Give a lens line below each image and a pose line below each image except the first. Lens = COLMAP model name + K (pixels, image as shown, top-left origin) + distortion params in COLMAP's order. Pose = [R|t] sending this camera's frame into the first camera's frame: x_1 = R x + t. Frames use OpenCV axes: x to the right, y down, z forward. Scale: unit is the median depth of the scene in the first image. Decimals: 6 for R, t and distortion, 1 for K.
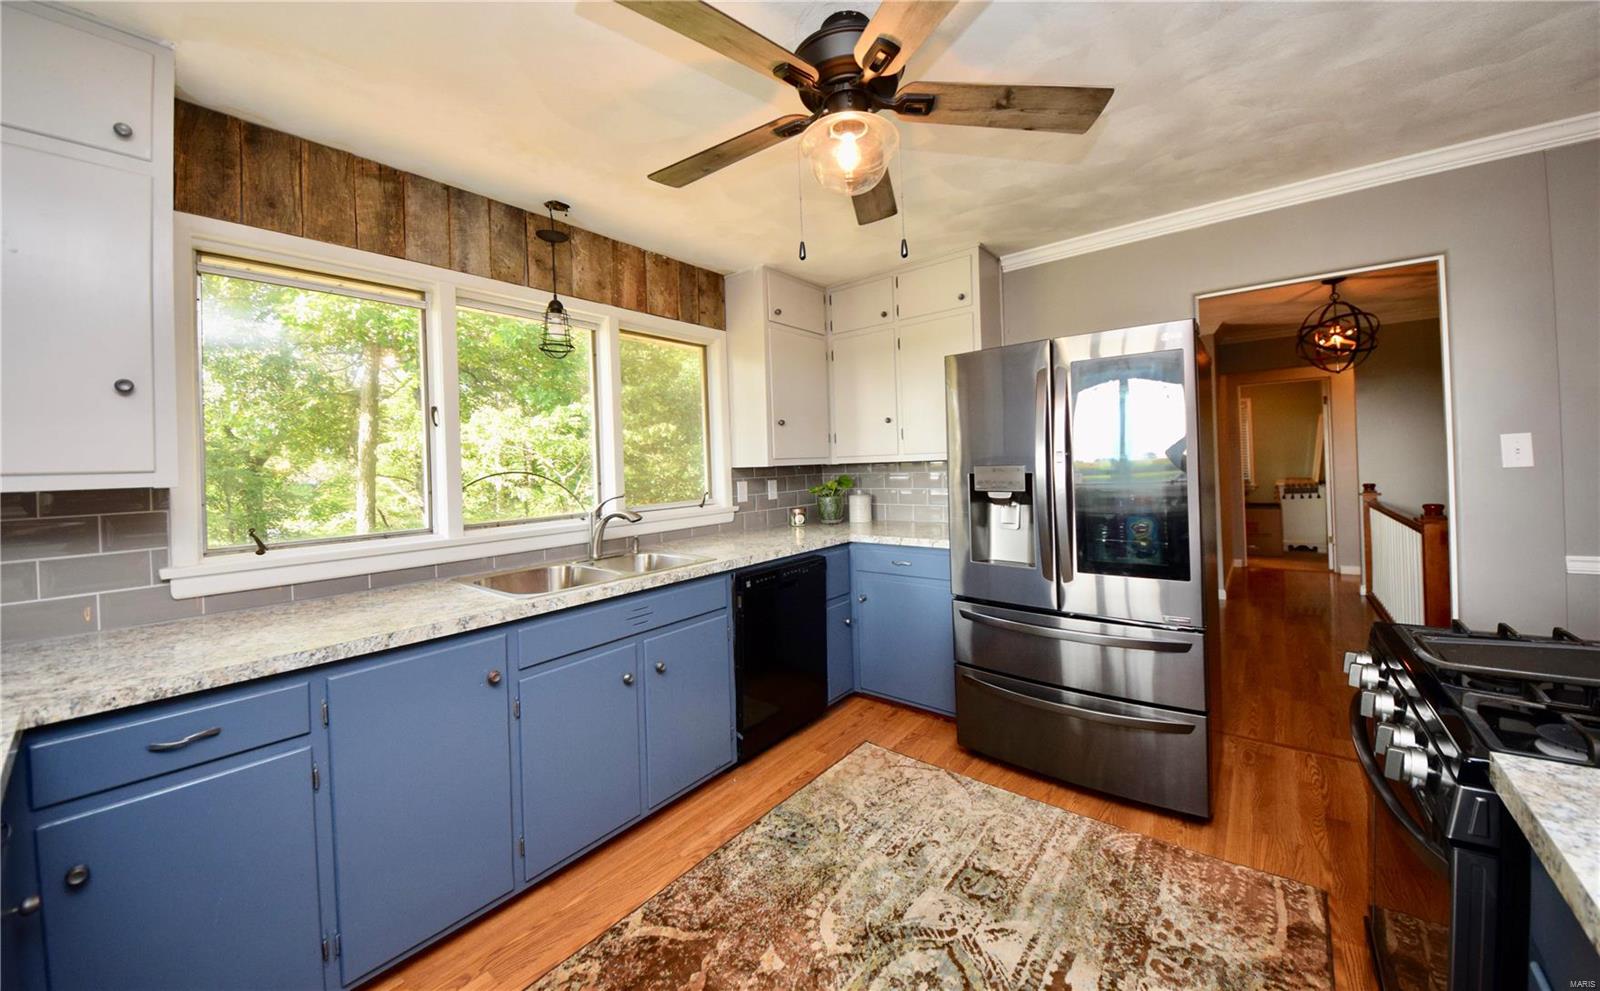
lens RADIAL K [[571.8, 0, 806.4], [0, 571.8, 463.8], [0, 0, 1]] dist [0.000432, -0.000006]
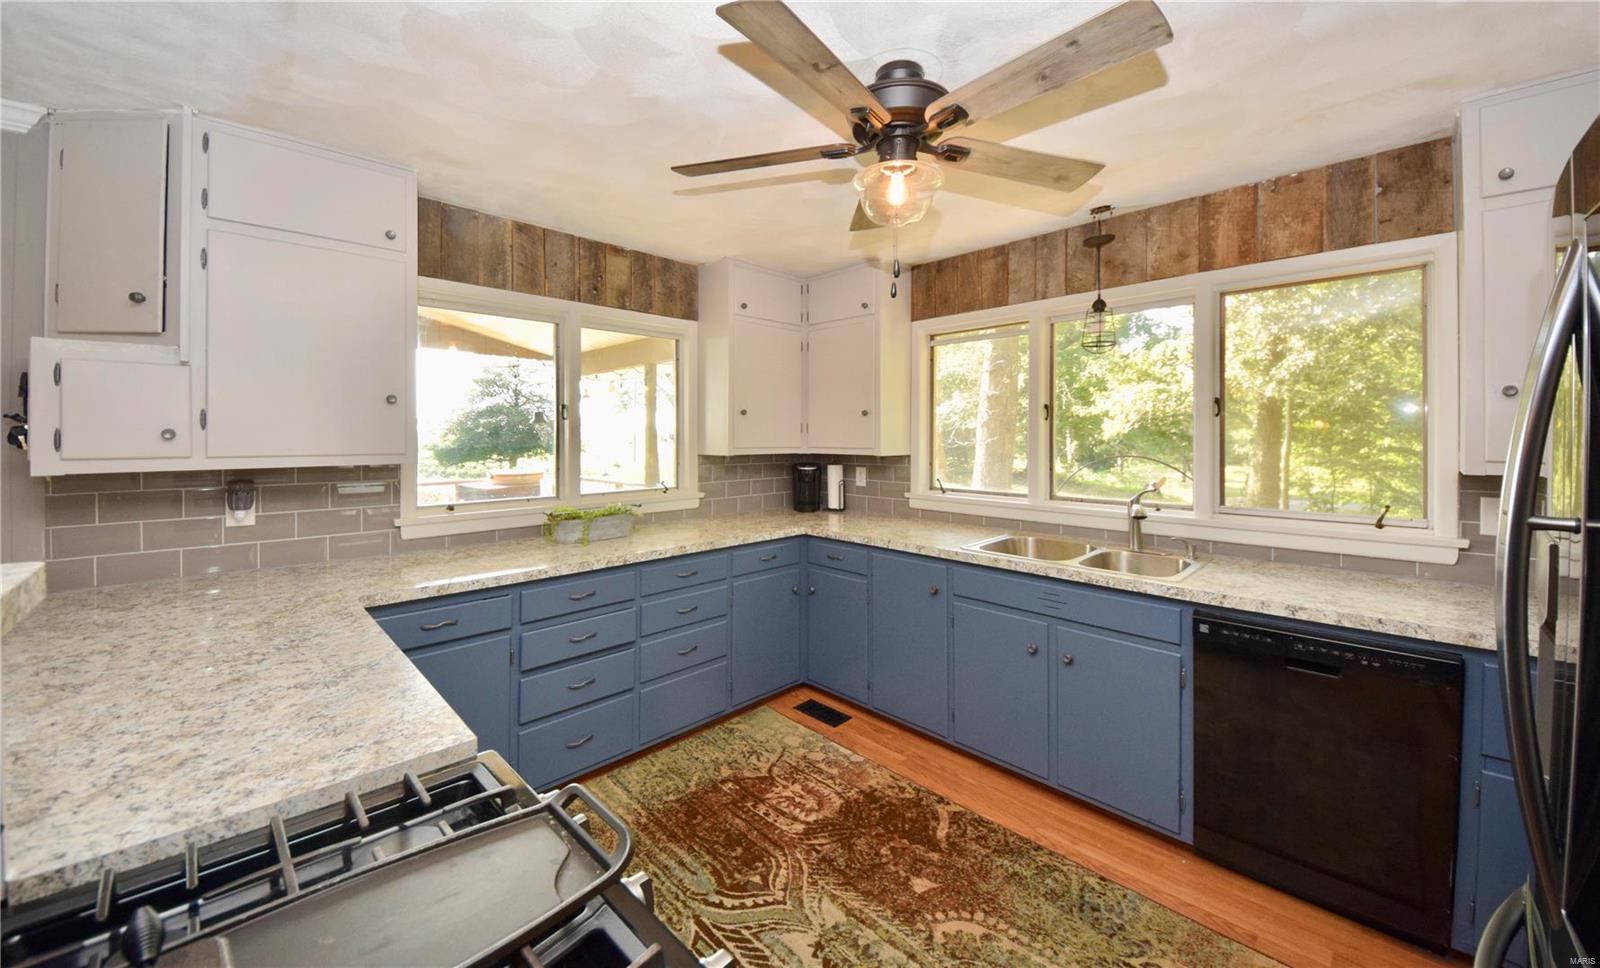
lens RADIAL K [[596.9, 0, 797.8], [0, 596.9, 435.6], [0, 0, 1]] dist [-0.000354, -0.000587]
pose [[-0.120226, 0.027764, -0.992358, 0.998566], [0.005140, 0.999613, 0.027344, -0.083668], [0.992733, -0.001814, -0.120322, 0.761953]]
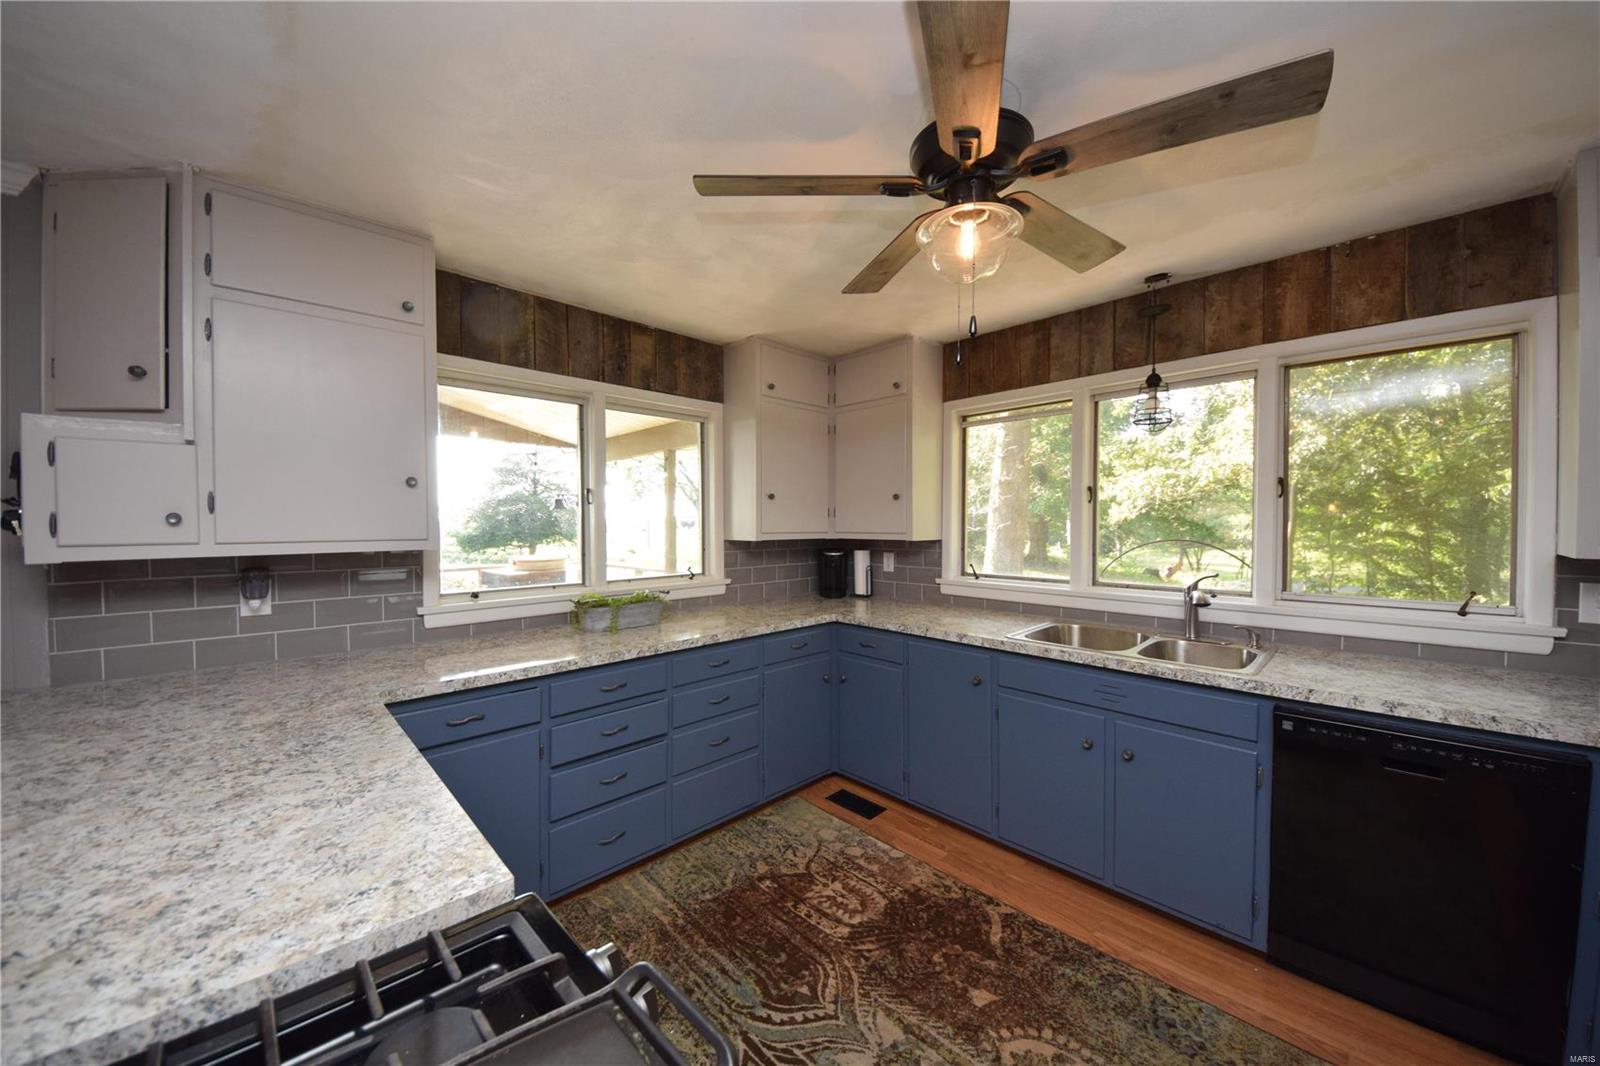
lens RADIAL K [[577.6, 0, 800.0], [0, 577.6, 533.0], [0, 0, 1]] dist [-0.001522, -0.002596]
pose [[-0.129841, 0.046709, -0.990434, 0.896244], [0.008586, 0.998905, 0.045982, -0.074429], [0.991498, -0.002533, -0.130100, 0.679635]]
